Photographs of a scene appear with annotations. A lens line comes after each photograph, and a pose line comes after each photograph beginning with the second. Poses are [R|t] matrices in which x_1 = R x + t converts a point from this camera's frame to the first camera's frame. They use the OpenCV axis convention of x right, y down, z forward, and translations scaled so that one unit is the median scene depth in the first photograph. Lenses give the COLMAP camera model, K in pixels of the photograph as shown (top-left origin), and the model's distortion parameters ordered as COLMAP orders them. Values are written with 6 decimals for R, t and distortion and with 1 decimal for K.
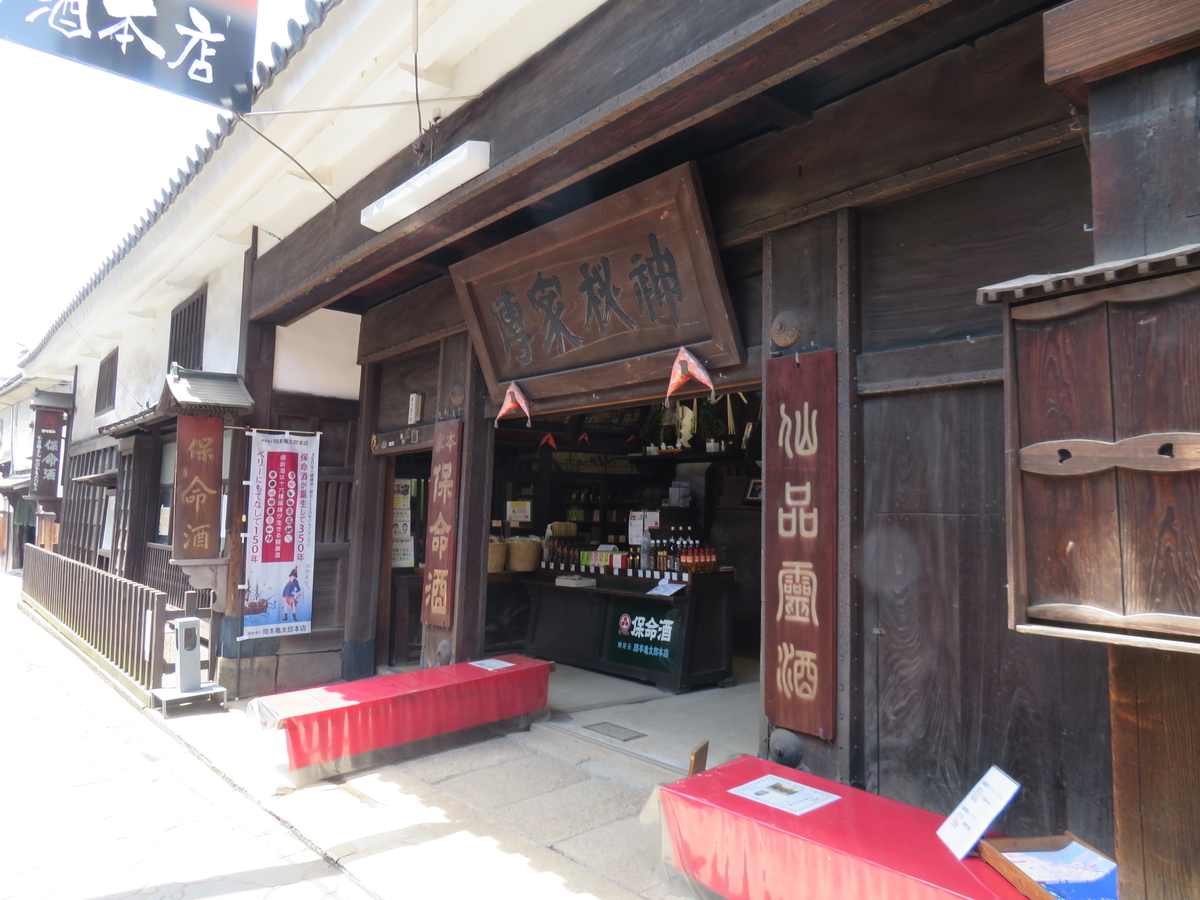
lens RADIAL K [[864.3, 0, 597.3], [0, 864.3, 446.8], [0, 0, 1]] dist [-0.001062, -0.001574]
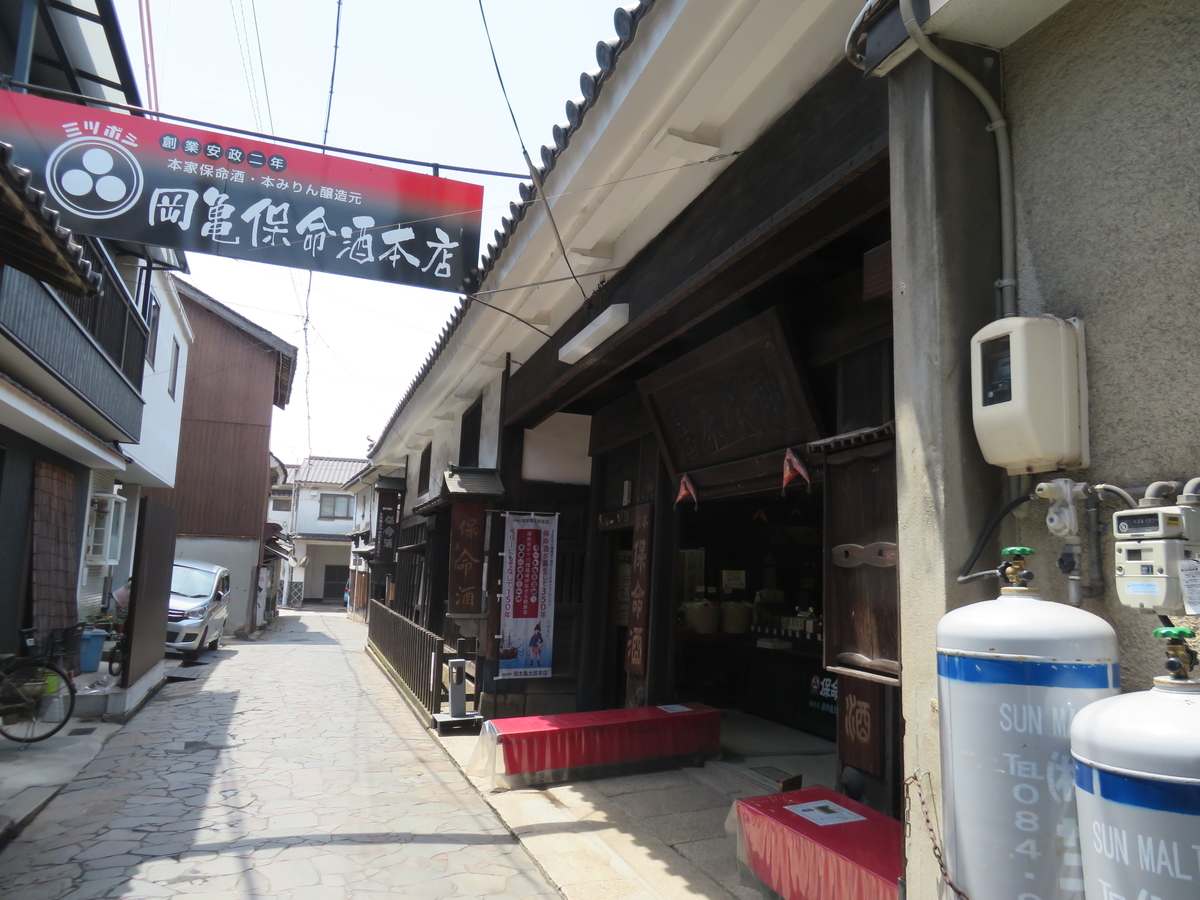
lens RADIAL K [[864.3, 0, 597.3], [0, 864.3, 446.8], [0, 0, 1]] dist [-0.001062, -0.001574]
pose [[0.939044, -0.037677, -0.341727, 0.174348], [0.012504, 0.997062, -0.075570, -0.018646], [0.343571, 0.066690, 0.936756, -0.160312]]
